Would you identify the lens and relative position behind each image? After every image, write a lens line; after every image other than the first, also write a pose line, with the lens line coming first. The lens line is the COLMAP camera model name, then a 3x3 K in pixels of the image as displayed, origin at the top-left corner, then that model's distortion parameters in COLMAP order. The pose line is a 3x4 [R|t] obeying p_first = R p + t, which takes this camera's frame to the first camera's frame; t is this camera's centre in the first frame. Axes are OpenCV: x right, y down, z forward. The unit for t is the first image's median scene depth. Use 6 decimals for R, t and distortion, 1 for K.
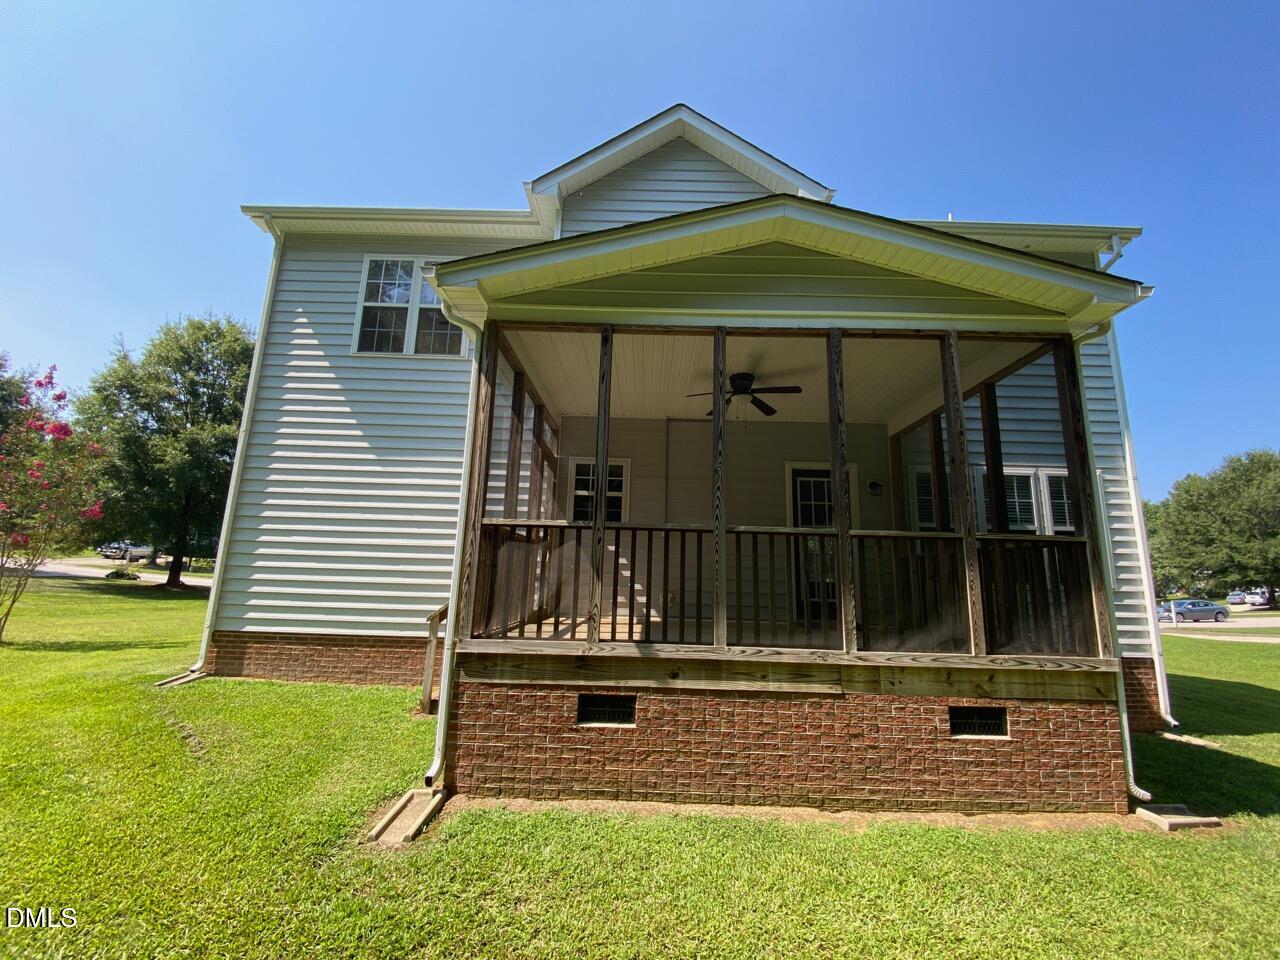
lens RADIAL K [[534.1, 0, 640.0], [0, 534.1, 480.0], [0, 0, 1]] dist [-0.019032, -0.000016]
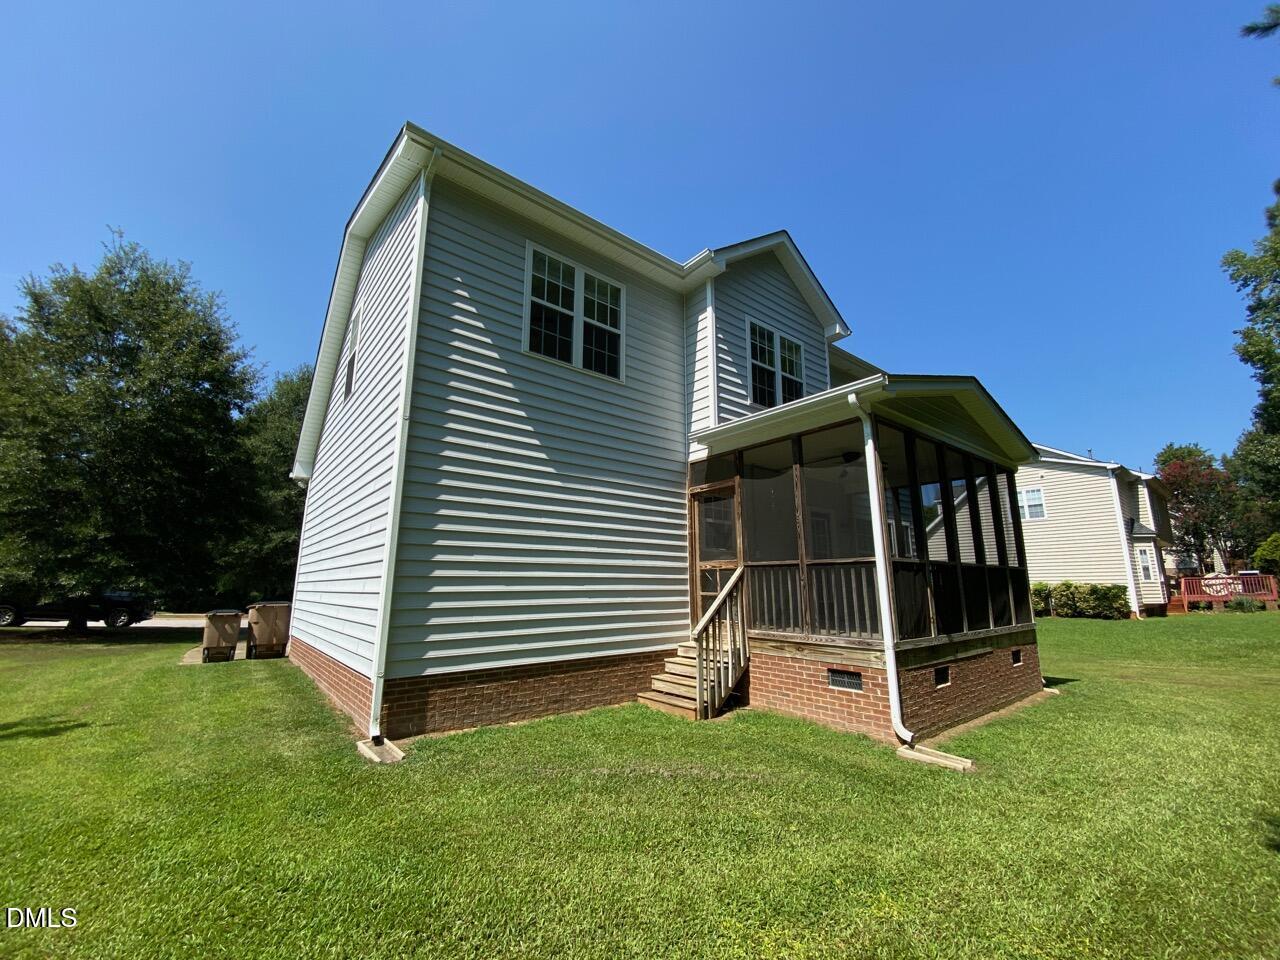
lens RADIAL K [[524.1, 0, 640.0], [0, 524.1, 480.0], [0, 0, 1]] dist [0.000004, -0.000020]
pose [[0.772016, 0.098862, 0.627868, -0.962339], [-0.100758, 0.994374, -0.032680, -0.011953], [-0.627566, -0.038034, 0.777633, 0.183175]]
